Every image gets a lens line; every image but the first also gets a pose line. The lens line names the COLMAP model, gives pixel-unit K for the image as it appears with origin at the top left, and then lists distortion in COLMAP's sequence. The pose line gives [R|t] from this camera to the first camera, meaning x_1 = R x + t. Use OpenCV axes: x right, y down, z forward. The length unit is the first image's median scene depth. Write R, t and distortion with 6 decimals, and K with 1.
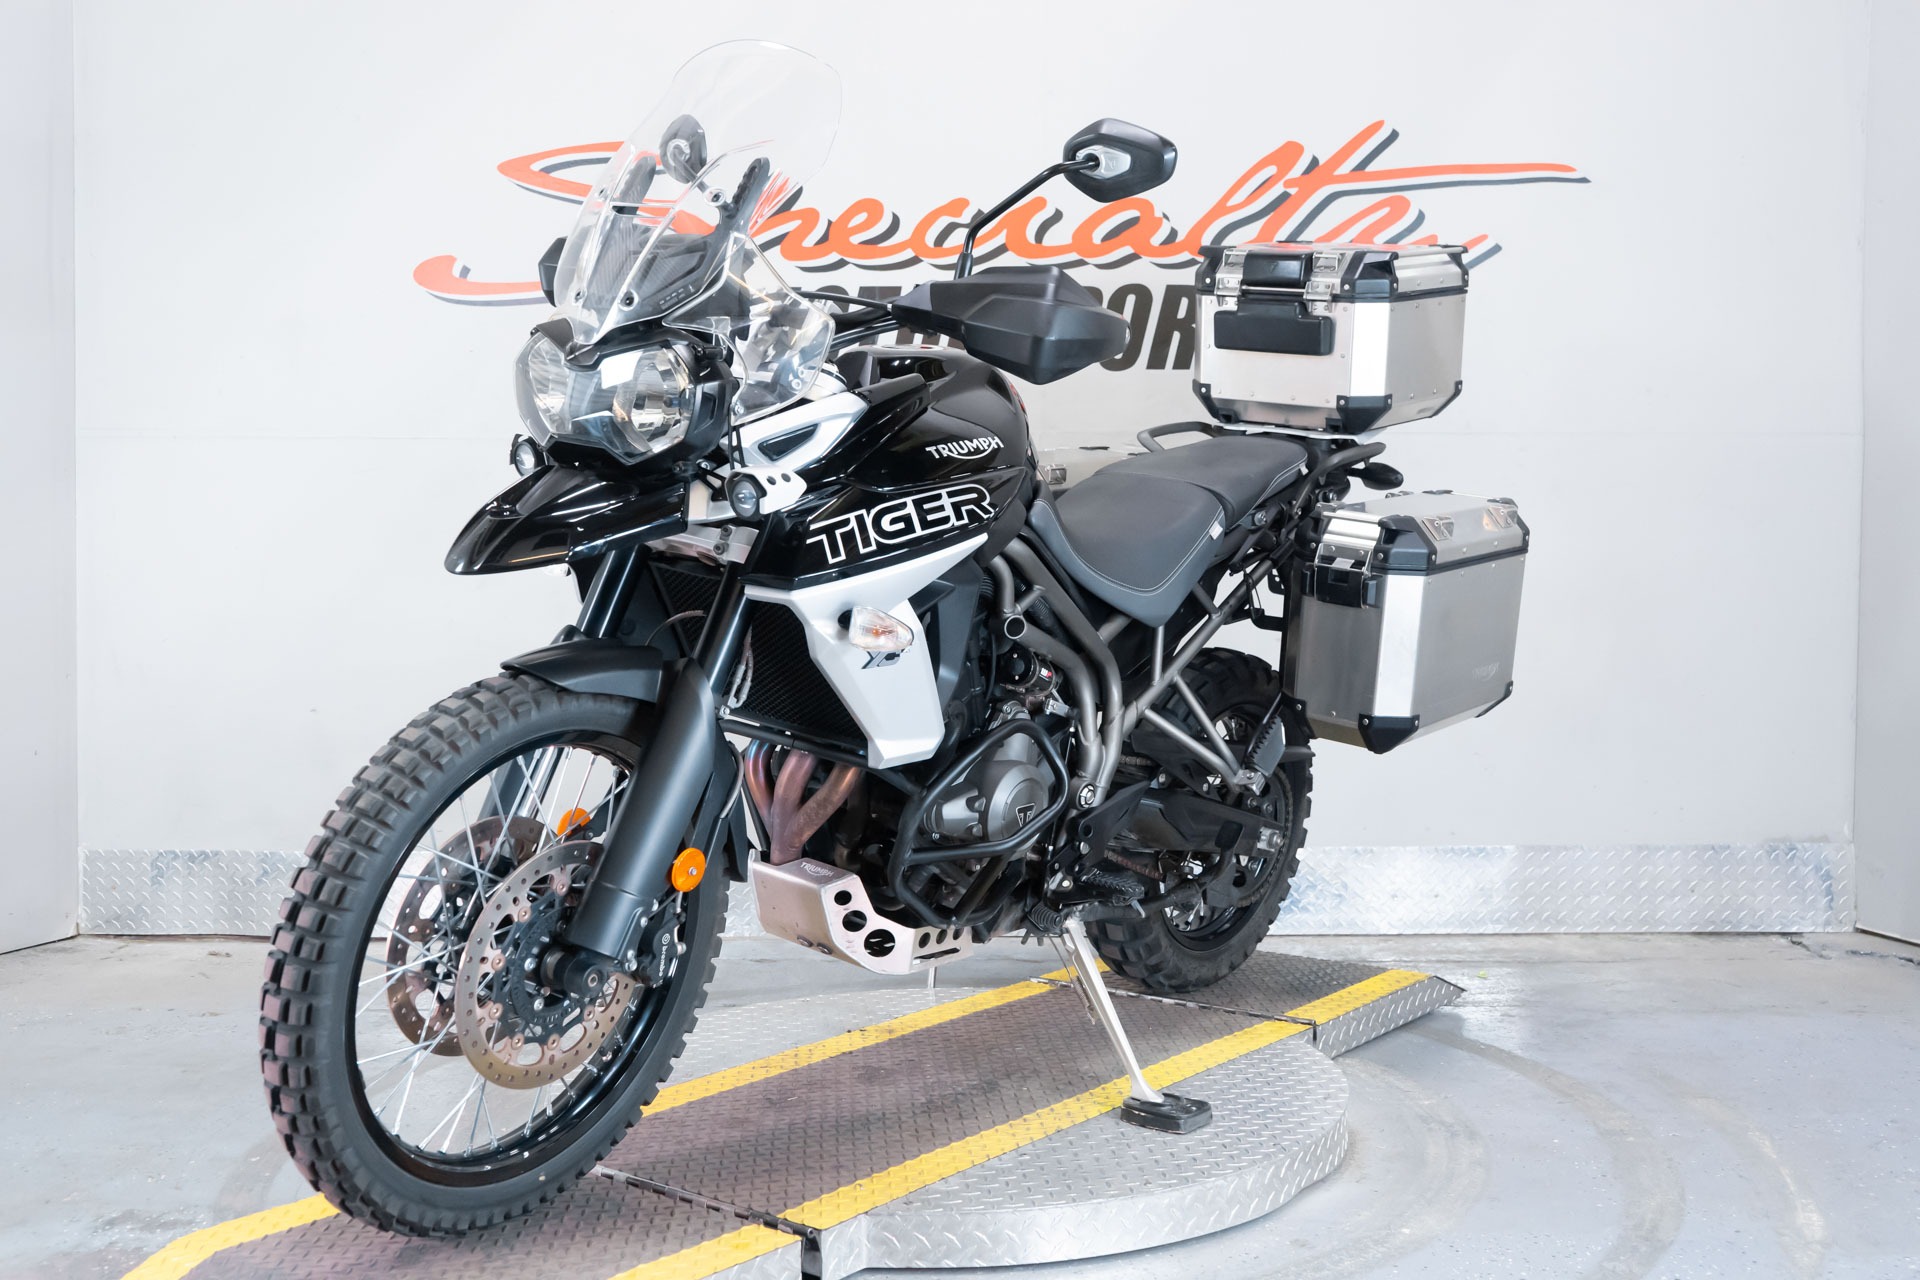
lens RADIAL K [[1961.6, 0, 947.6], [0, 1961.6, 635.0], [0, 0, 1]] dist [0.025870, 0.000000]
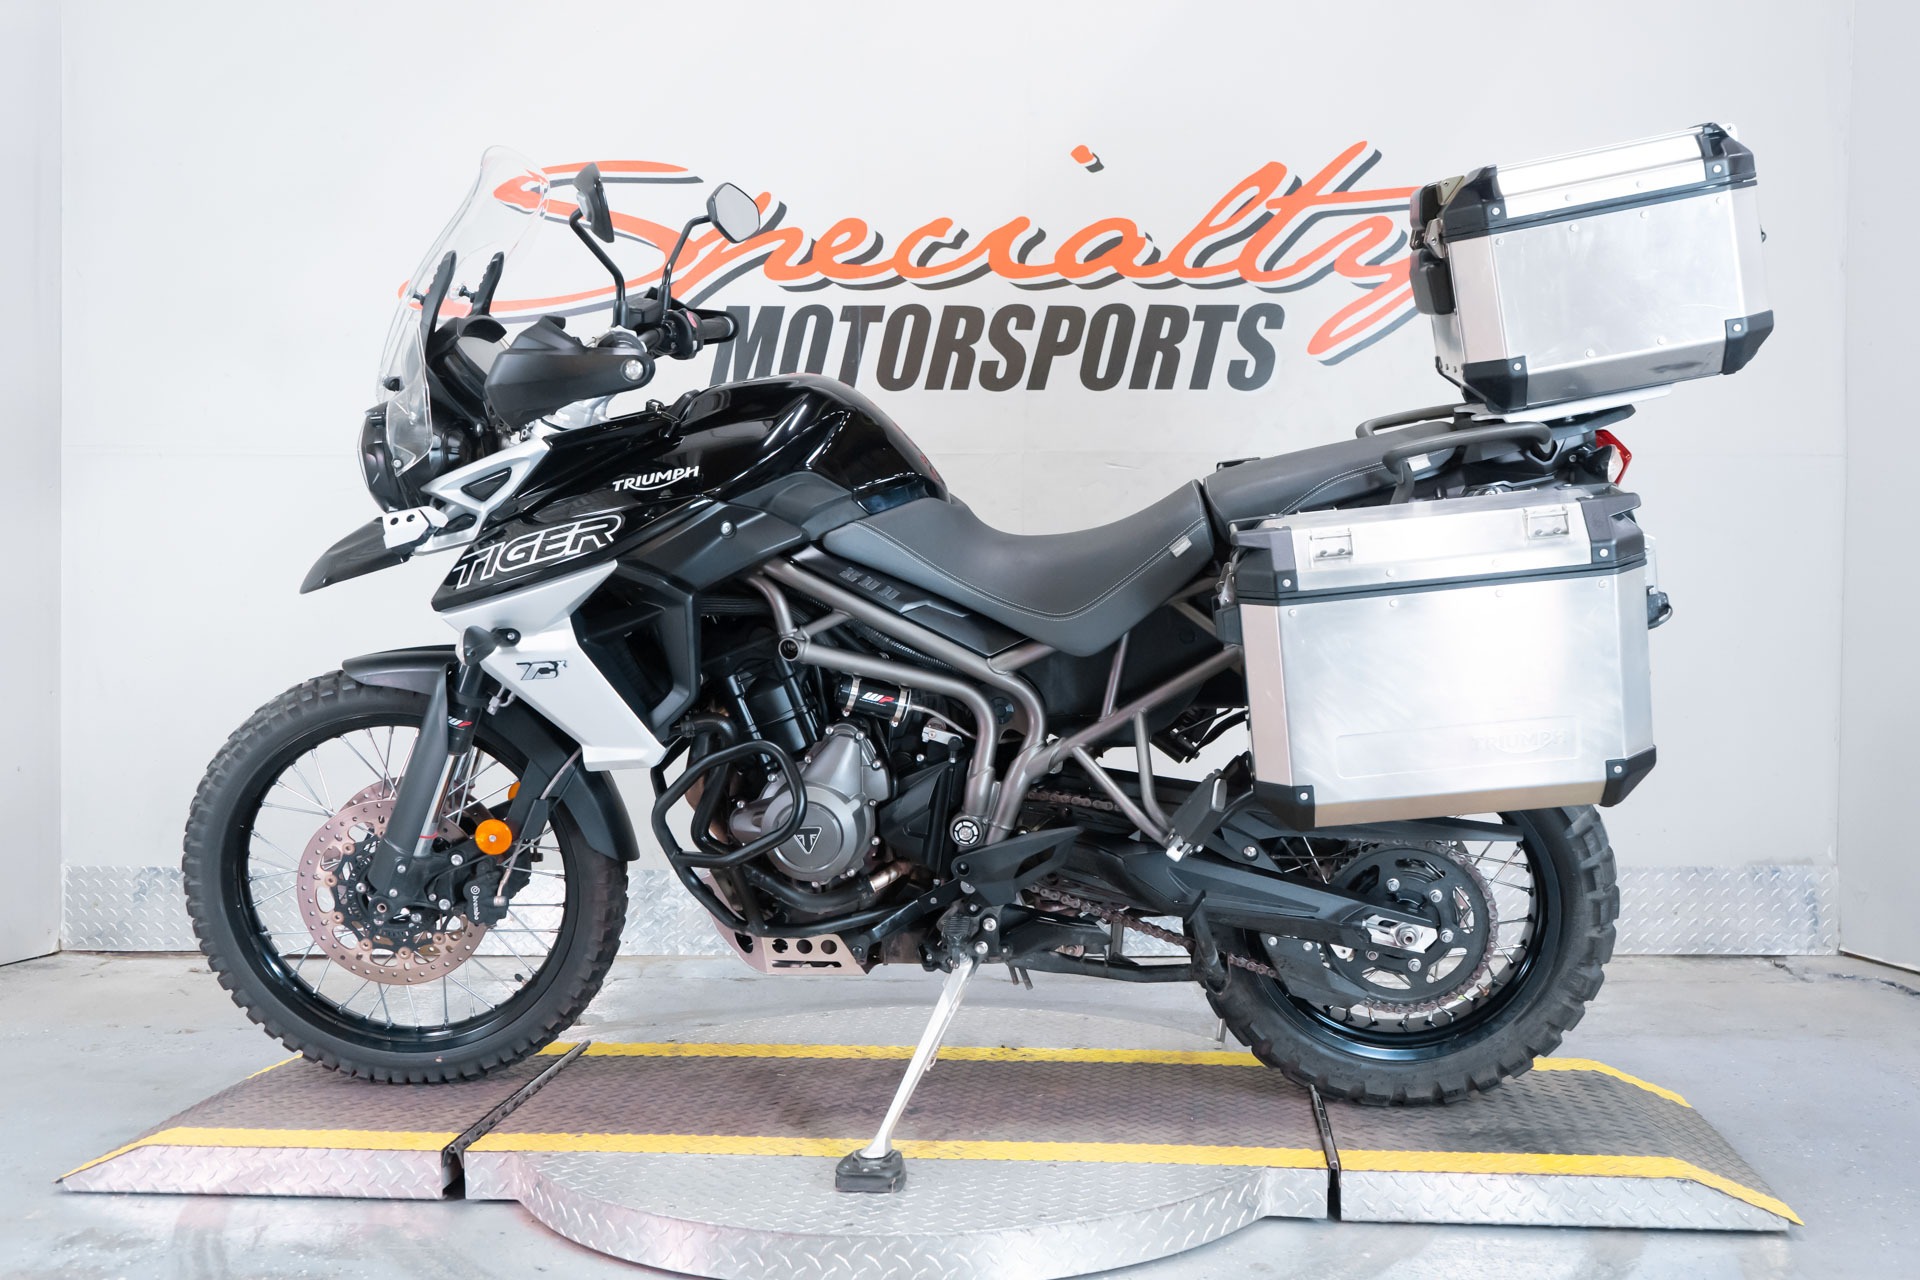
lens RADIAL K [[1961.6, 0, 948.9], [0, 1961.6, 634.2], [0, 0, 1]] dist [0.025870, 0.000000]
pose [[0.999984, 0.003081, -0.004845, 0.014832], [-0.003127, 0.999949, -0.009609, -0.000533], [0.004815, 0.009624, 0.999942, 0.000508]]
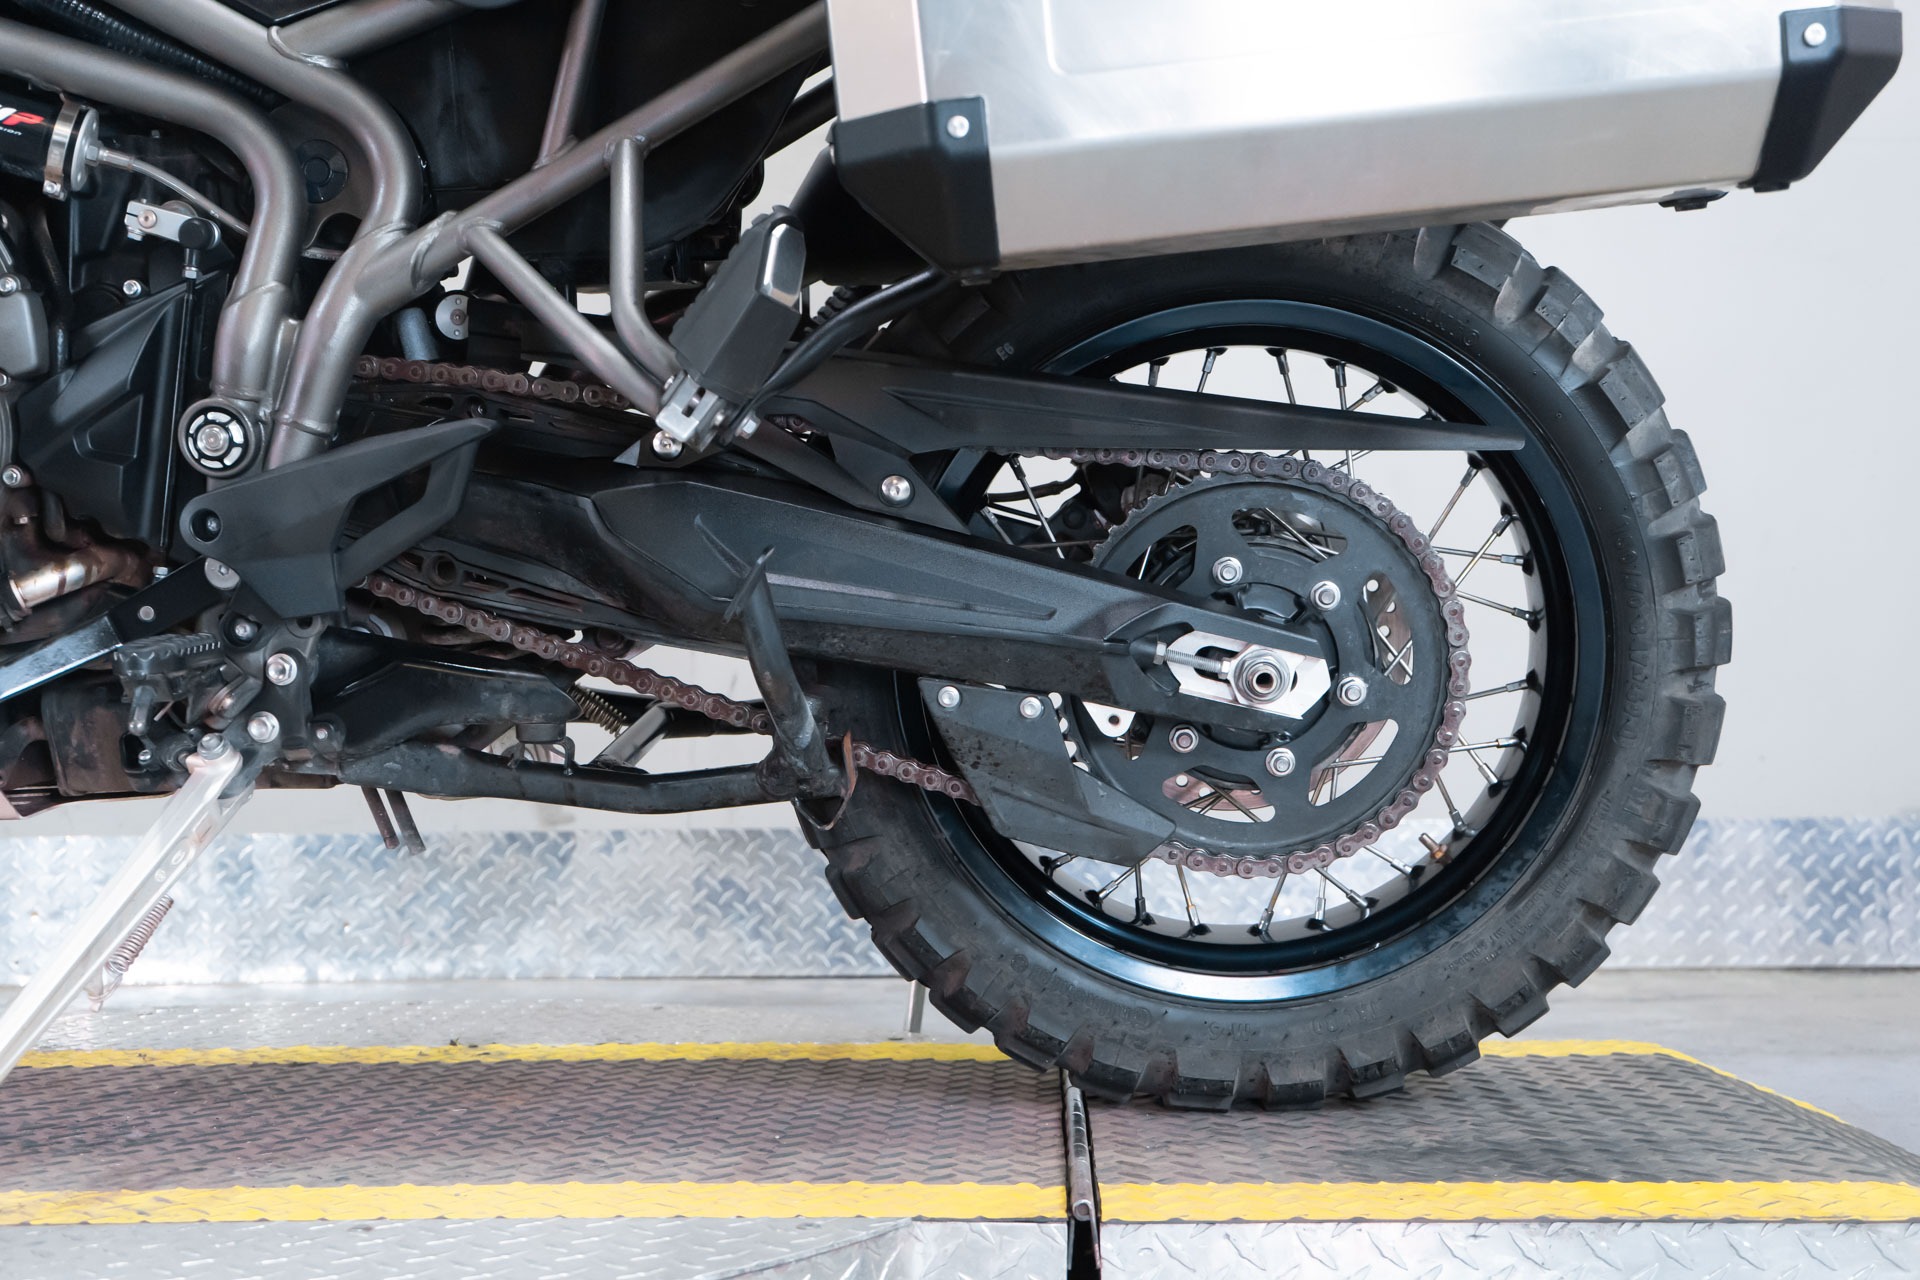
lens RADIAL K [[2353.1, 0, 910.2], [0, 2353.1, 573.6], [0, 0, 1]] dist [0.039095, 0.000000]
pose [[0.998014, 0.001868, 0.062959, 0.096873], [0.003509, 0.996359, -0.085183, 0.111018], [-0.062889, 0.085235, 0.994374, 0.338911]]
